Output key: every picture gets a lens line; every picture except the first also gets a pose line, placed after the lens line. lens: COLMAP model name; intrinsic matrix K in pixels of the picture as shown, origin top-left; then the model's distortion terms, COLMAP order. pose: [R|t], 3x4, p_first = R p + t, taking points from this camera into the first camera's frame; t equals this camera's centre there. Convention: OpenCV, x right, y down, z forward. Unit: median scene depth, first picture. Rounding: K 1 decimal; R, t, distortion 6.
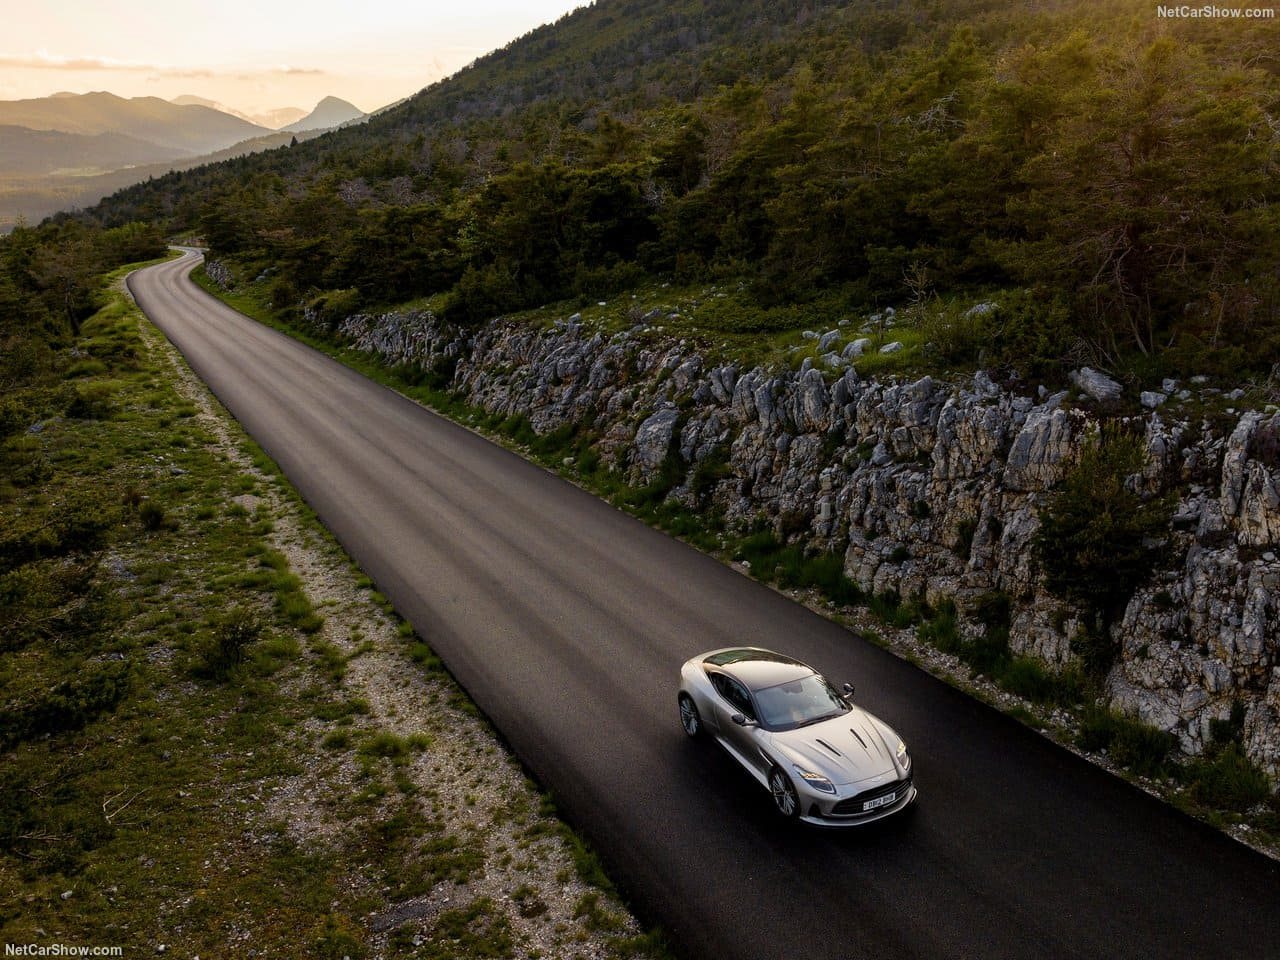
lens RADIAL K [[983.0, 0, 711.8], [0, 983.0, 496.9], [0, 0, 1]] dist [0.202563, -0.238386]
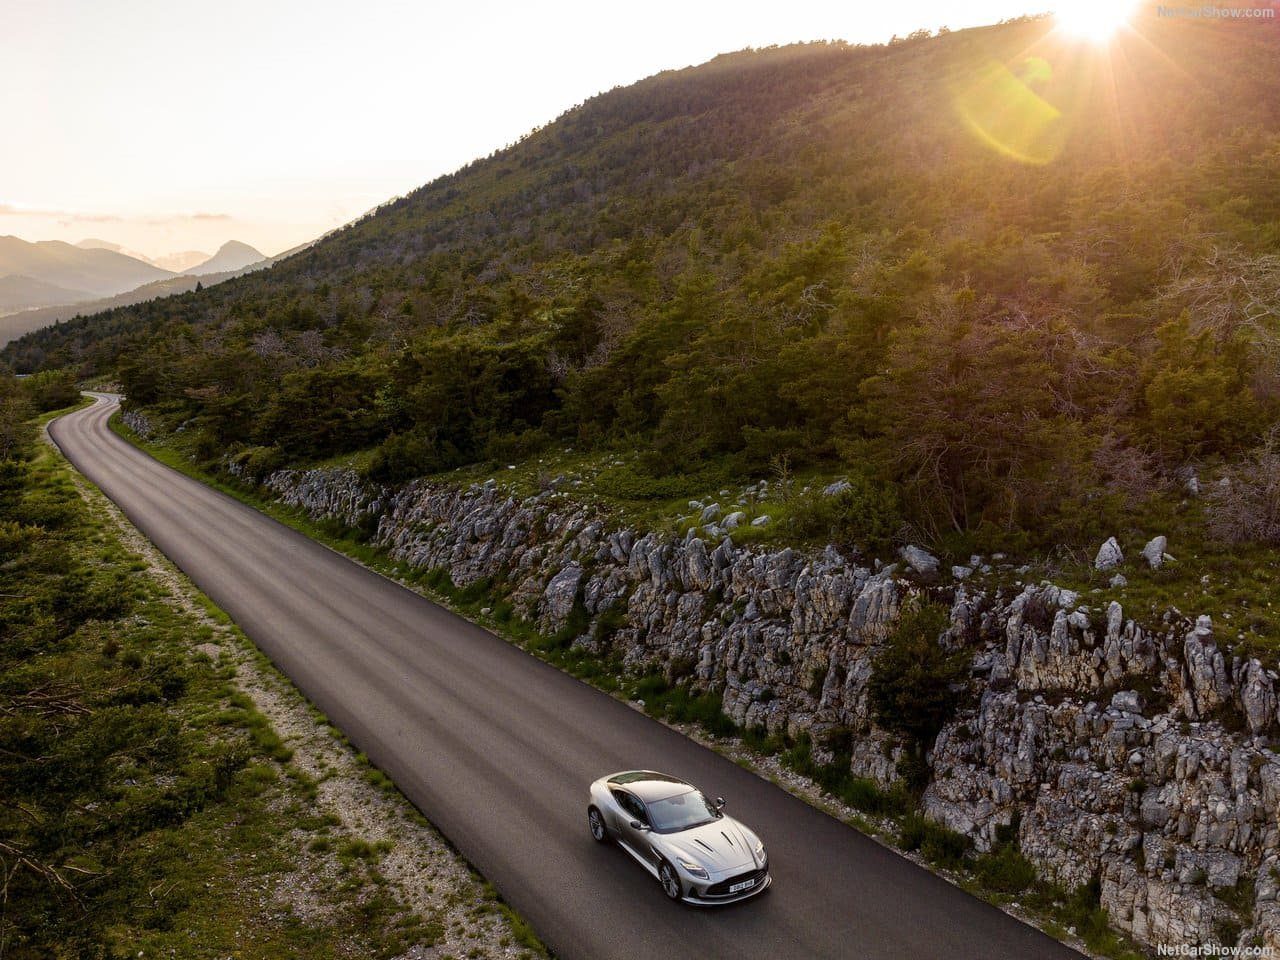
lens RADIAL K [[997.6, 0, 616.3], [0, 997.6, 573.2], [0, 0, 1]] dist [0.200484, -0.235060]
pose [[0.999953, -0.000976, 0.009697, -0.007066], [0.001519, 0.998421, -0.056157, -0.020658], [-0.009627, 0.056169, 0.998375, -0.222681]]
